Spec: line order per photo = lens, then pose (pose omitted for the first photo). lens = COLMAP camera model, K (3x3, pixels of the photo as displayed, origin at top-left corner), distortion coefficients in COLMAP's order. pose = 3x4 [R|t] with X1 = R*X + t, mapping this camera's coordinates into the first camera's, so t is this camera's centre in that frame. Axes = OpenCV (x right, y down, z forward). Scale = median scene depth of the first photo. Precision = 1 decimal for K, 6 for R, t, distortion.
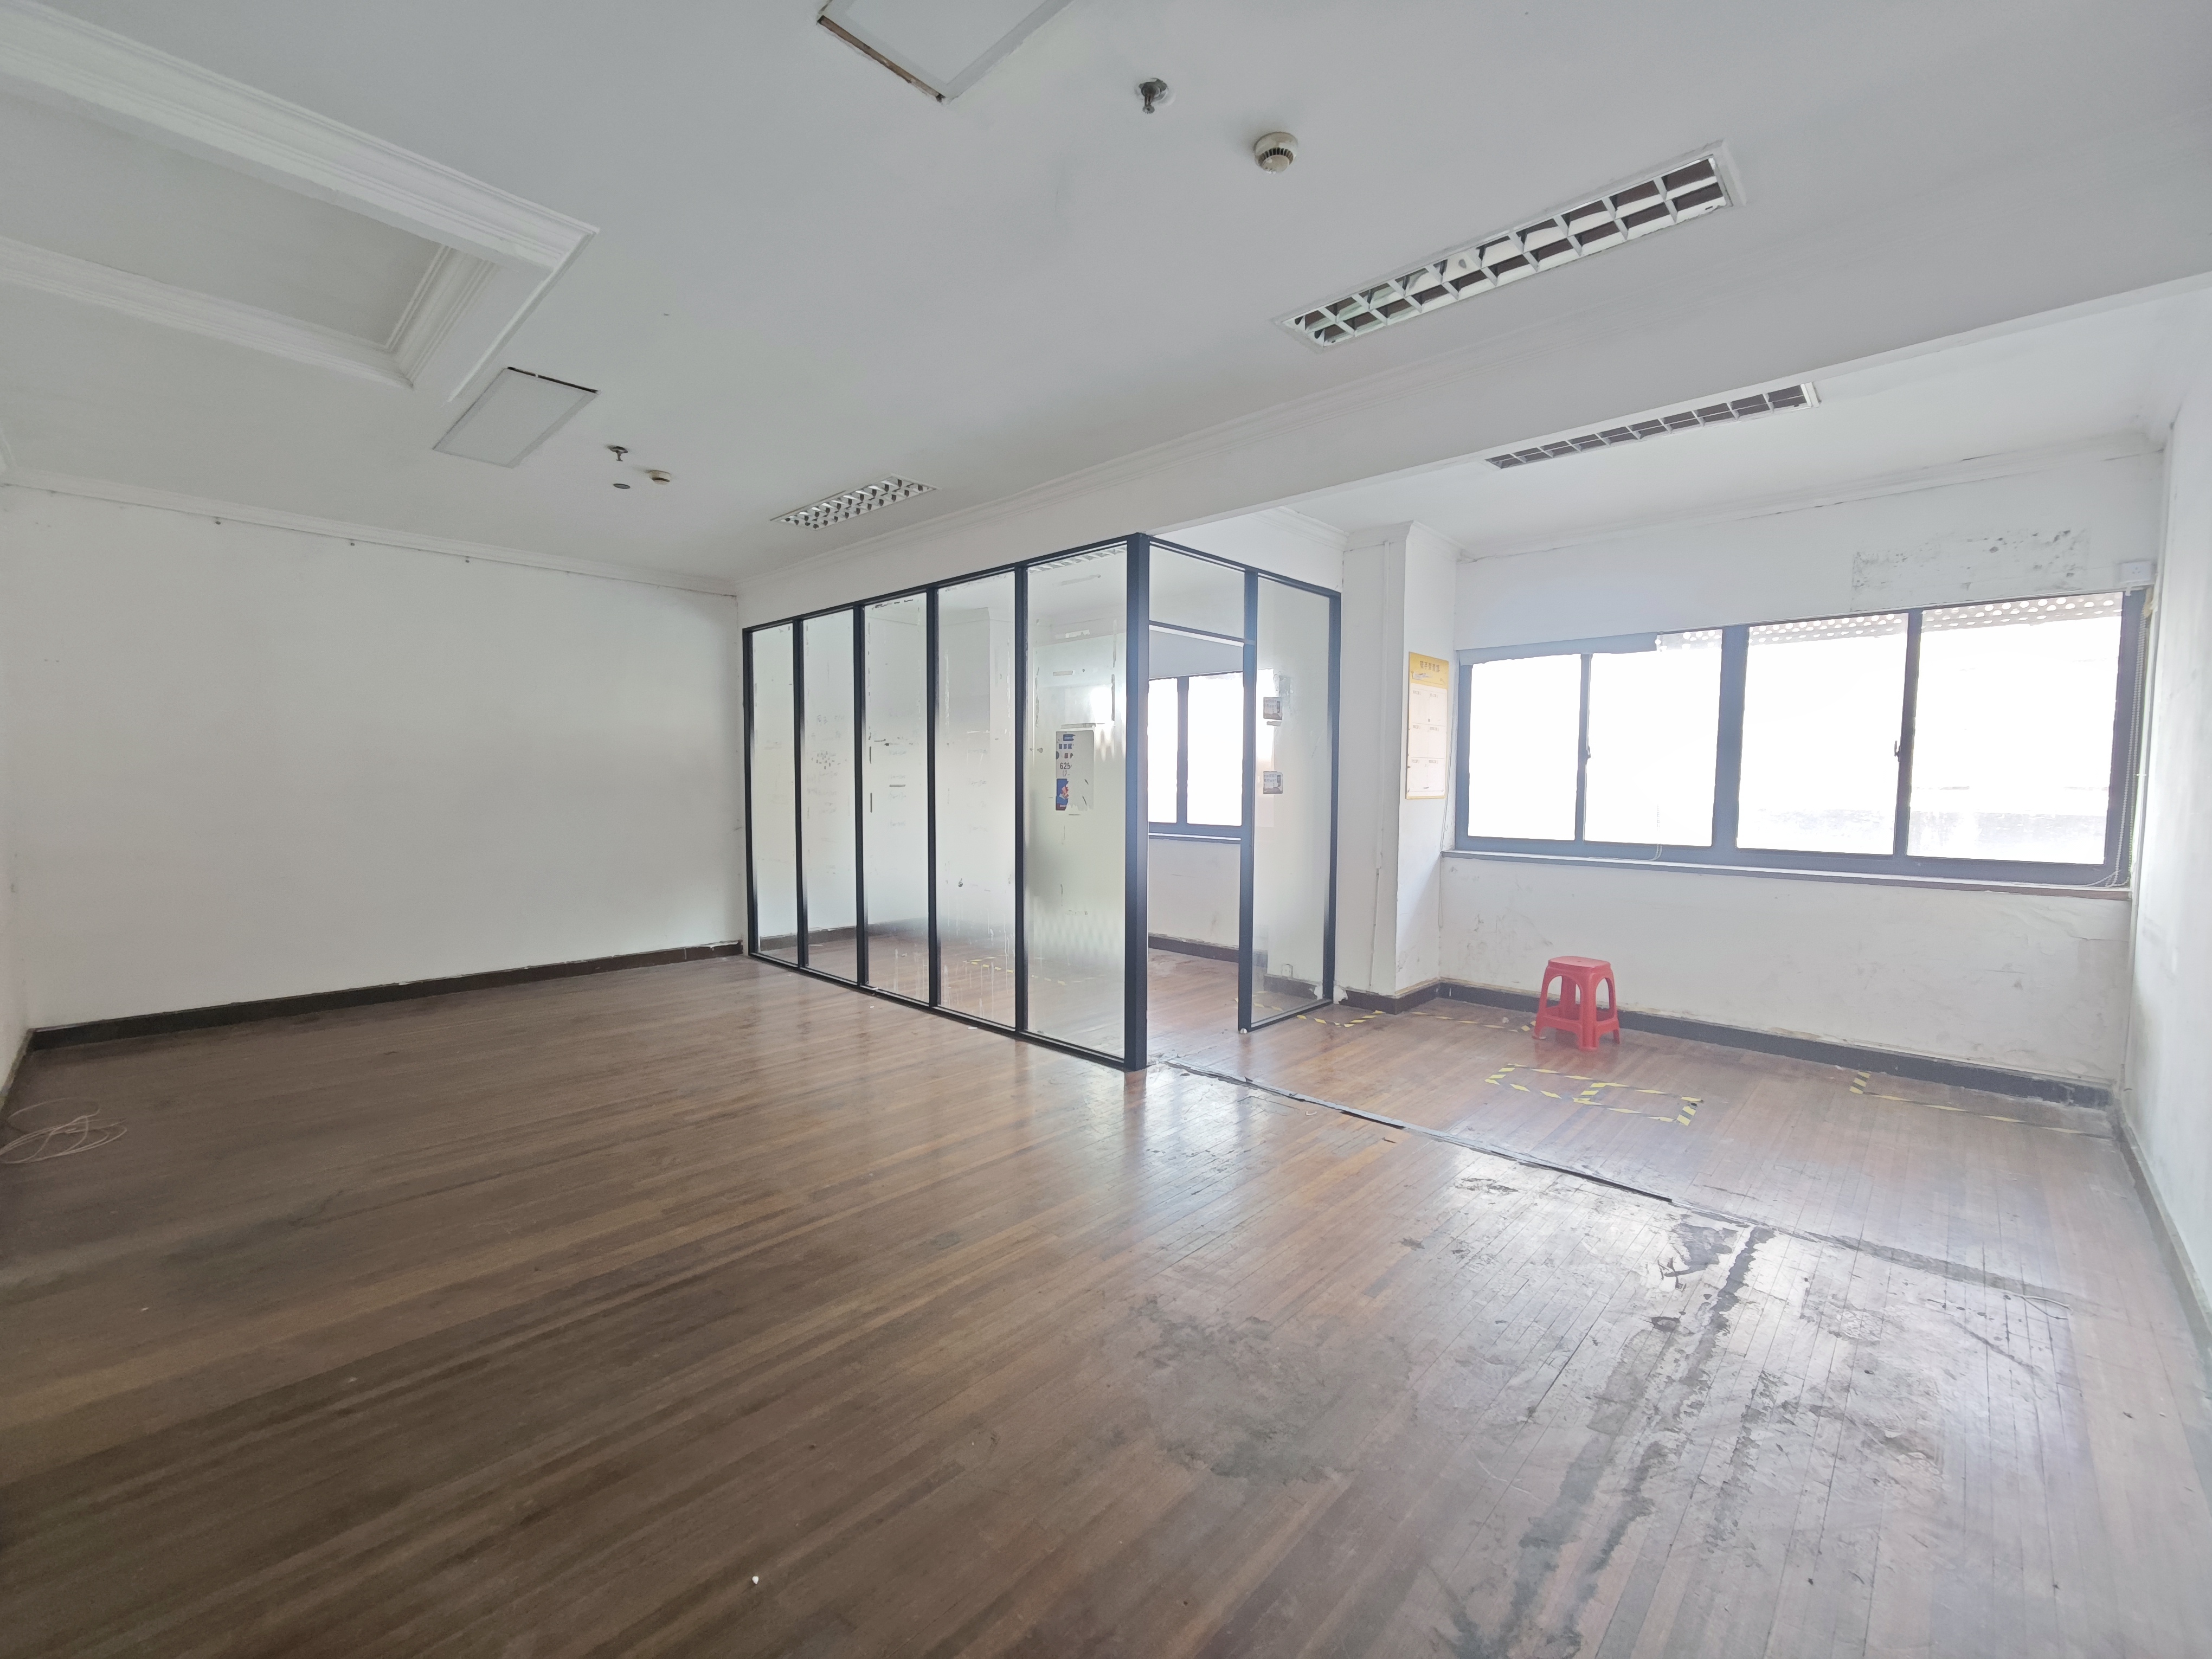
lens RADIAL K [[910.8, 0, 1107.8], [0, 910.8, 834.9], [0, 0, 1]] dist [-0.010196, 0.003556]
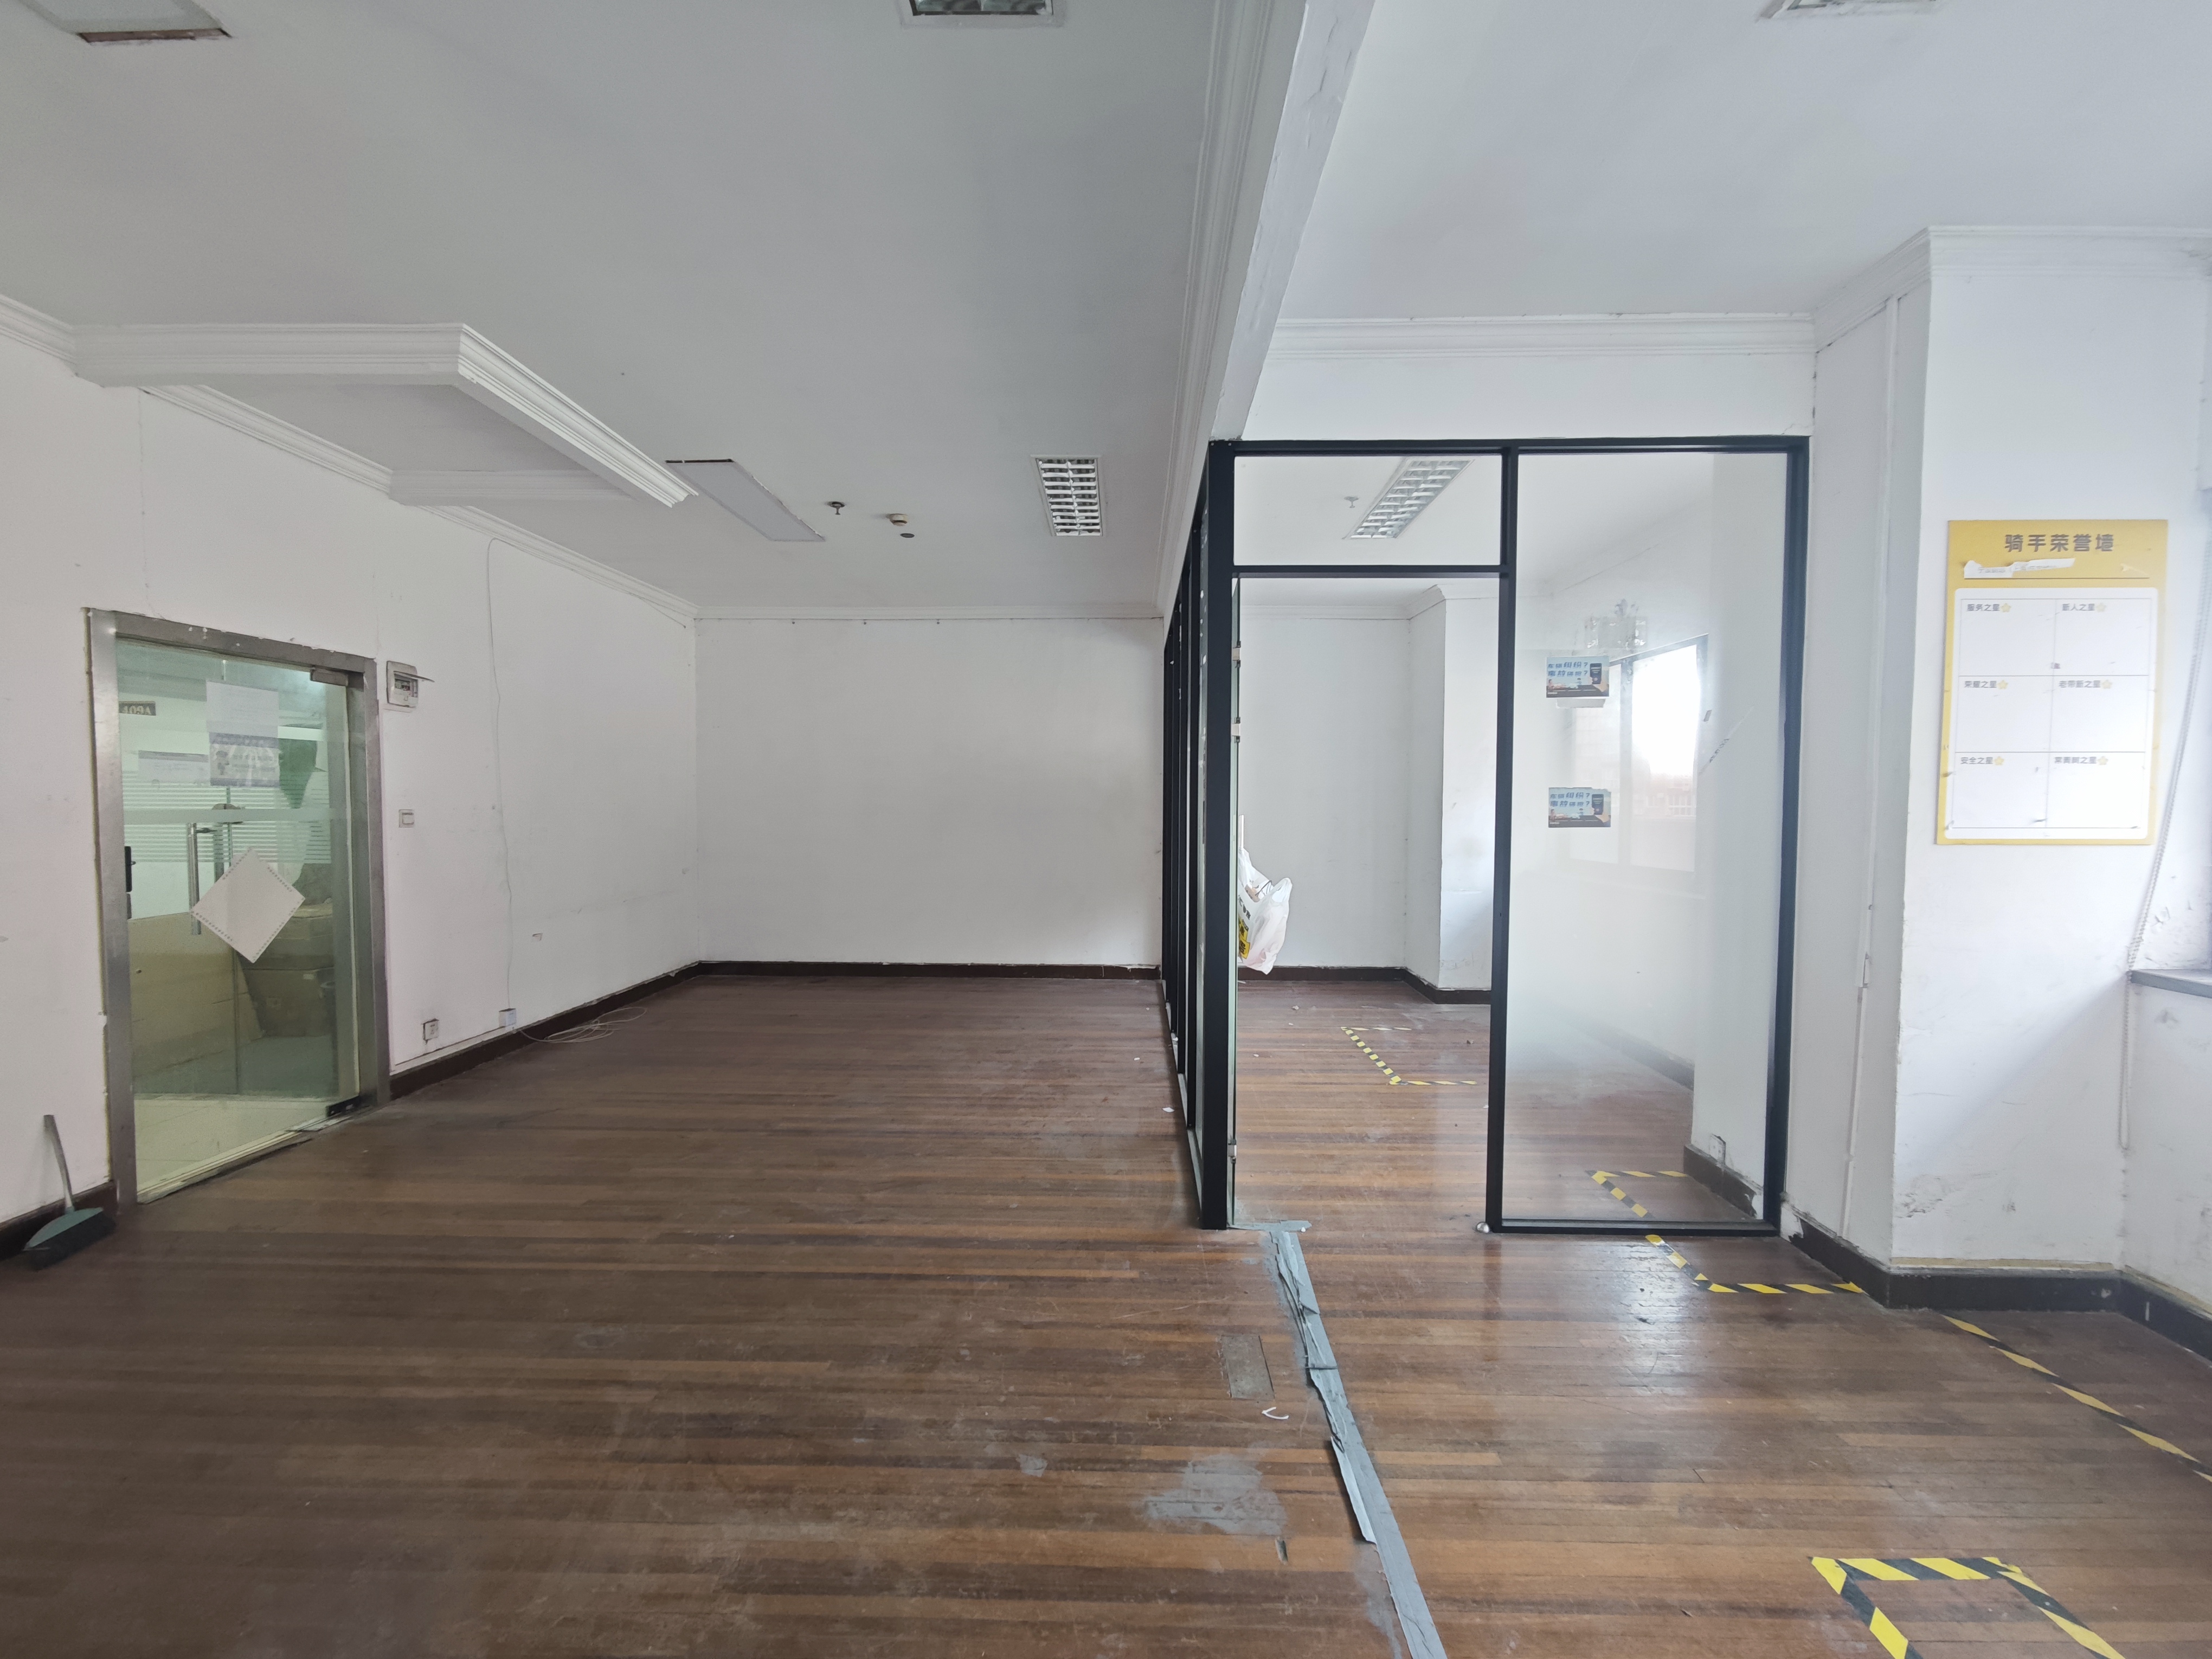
lens RADIAL K [[910.8, 0, 1113.0], [0, 910.8, 830.9], [0, 0, 1]] dist [-0.010196, 0.003556]
pose [[0.671906, 0.021768, -0.740317, 0.437463], [-0.044753, 0.998935, -0.011245, -0.024651], [0.739283, 0.040687, 0.672164, 0.439361]]
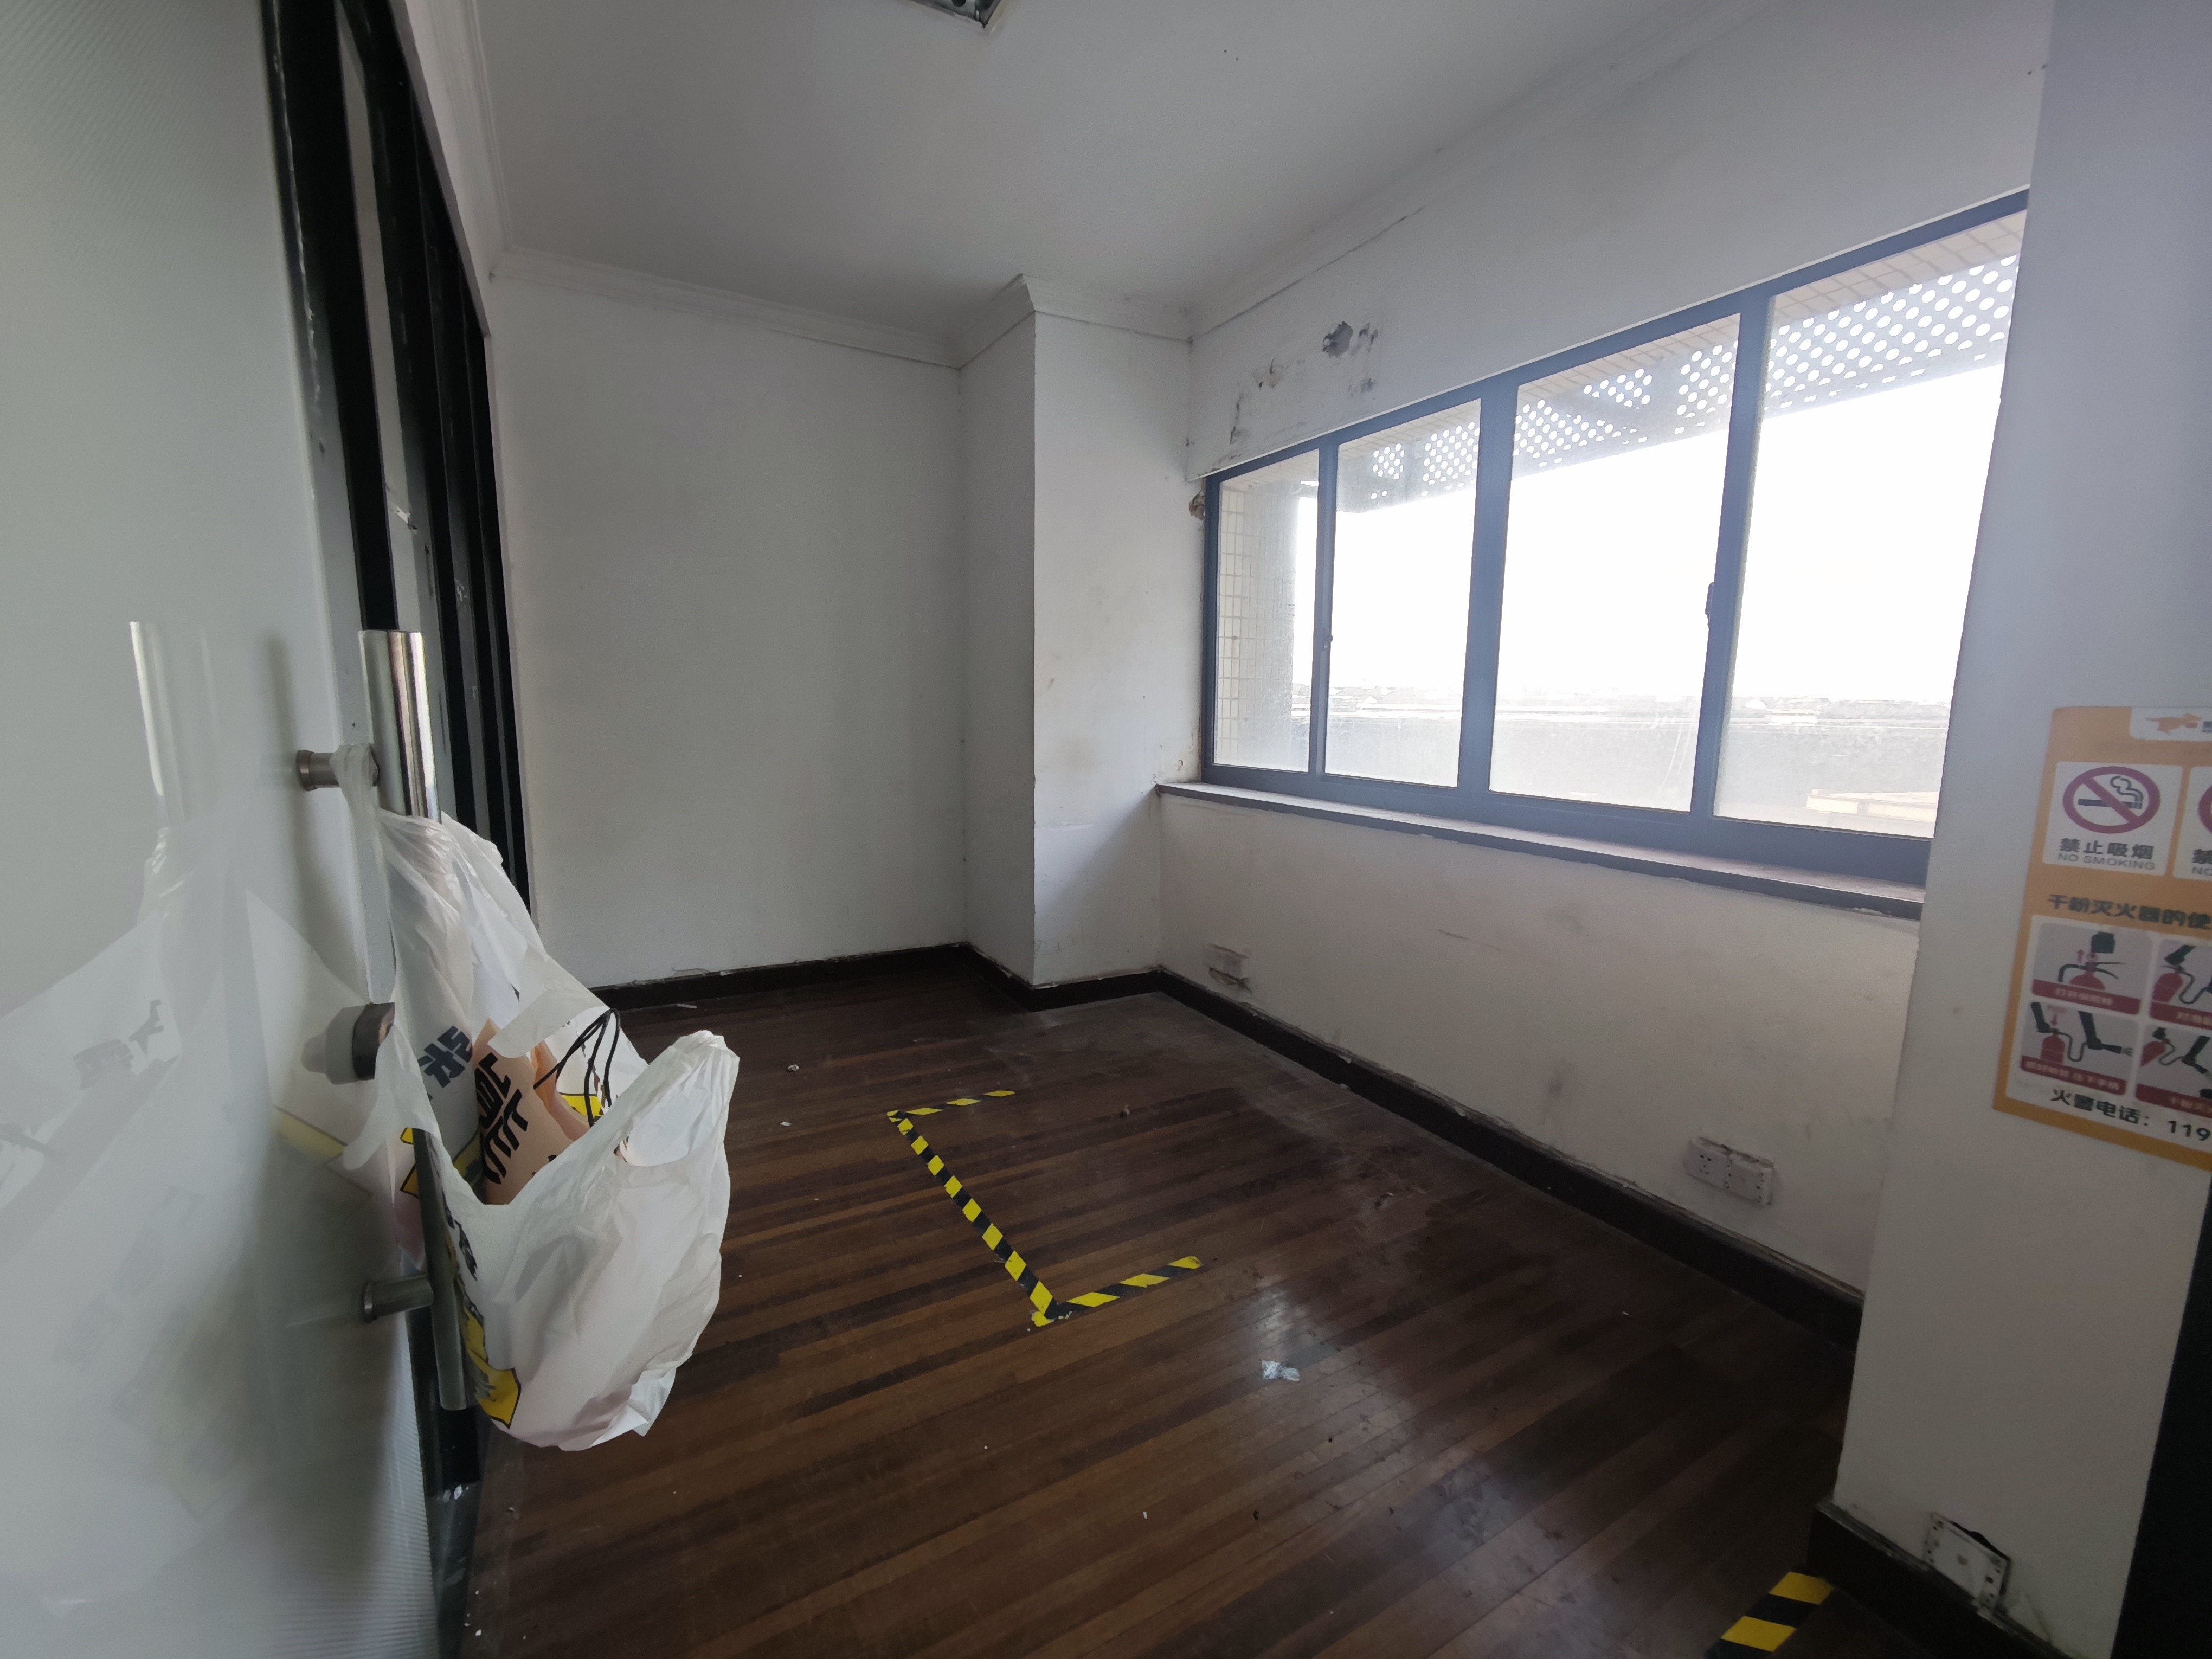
lens RADIAL K [[910.8, 0, 1119.0], [0, 910.8, 838.5], [0, 0, 1]] dist [-0.010196, 0.003556]
pose [[0.959845, 0.050248, -0.275992, 0.072967], [-0.026157, 0.995572, 0.090288, -0.036597], [0.279307, -0.079443, 0.956910, 0.941309]]
